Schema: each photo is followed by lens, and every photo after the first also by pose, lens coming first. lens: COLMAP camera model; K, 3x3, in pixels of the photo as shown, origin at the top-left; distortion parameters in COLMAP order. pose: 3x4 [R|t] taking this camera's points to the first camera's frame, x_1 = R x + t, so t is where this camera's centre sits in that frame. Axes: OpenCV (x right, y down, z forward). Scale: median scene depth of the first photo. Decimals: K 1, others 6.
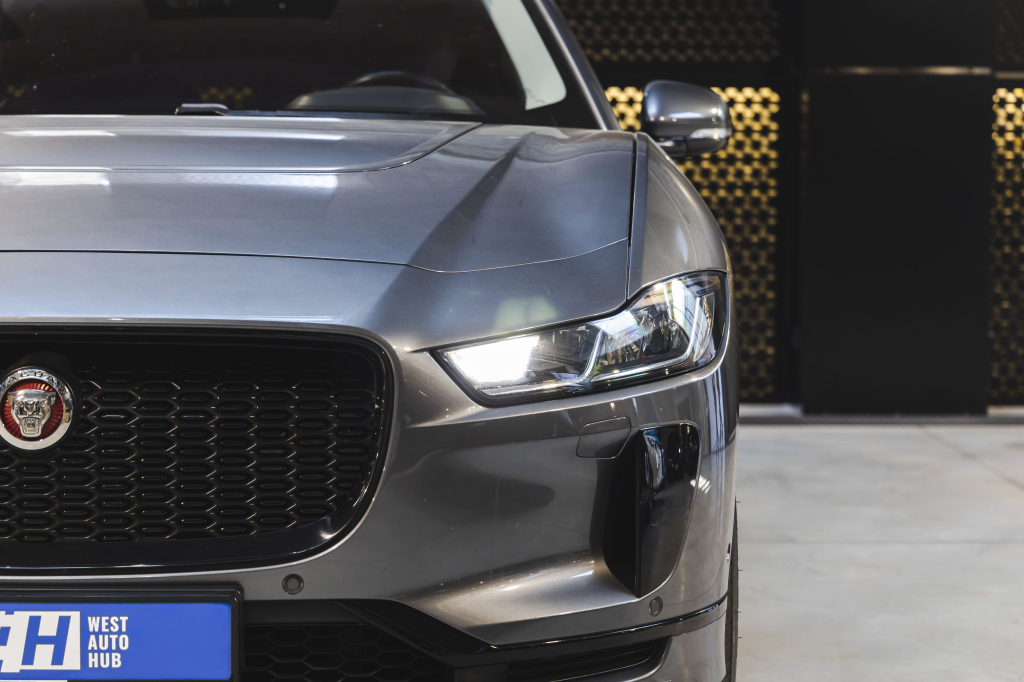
lens RADIAL K [[2433.3, 0, 508.0], [0, 2433.3, 335.8], [0, 0, 1]] dist [-0.022077, 0.000000]
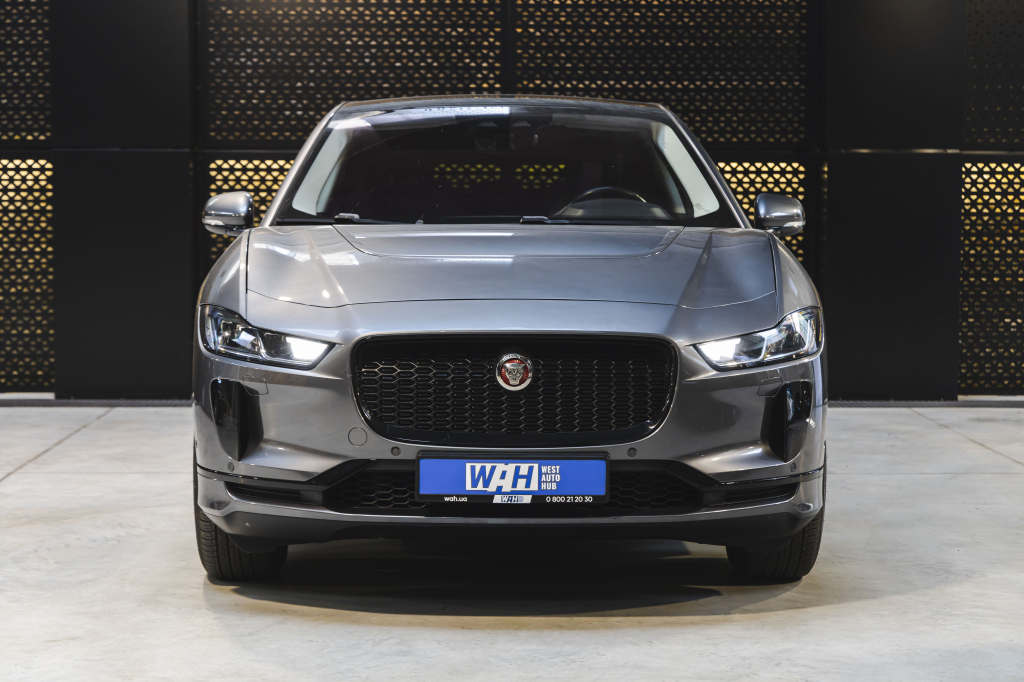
lens RADIAL K [[2433.3, 0, 487.9], [0, 2433.3, 334.3], [0, 0, 1]] dist [-0.022077, 0.000000]
pose [[1.000000, -0.000351, 0.000637, -0.103346], [0.000355, 0.999986, -0.005247, 0.003526], [-0.000635, 0.005247, 0.999986, -0.559418]]
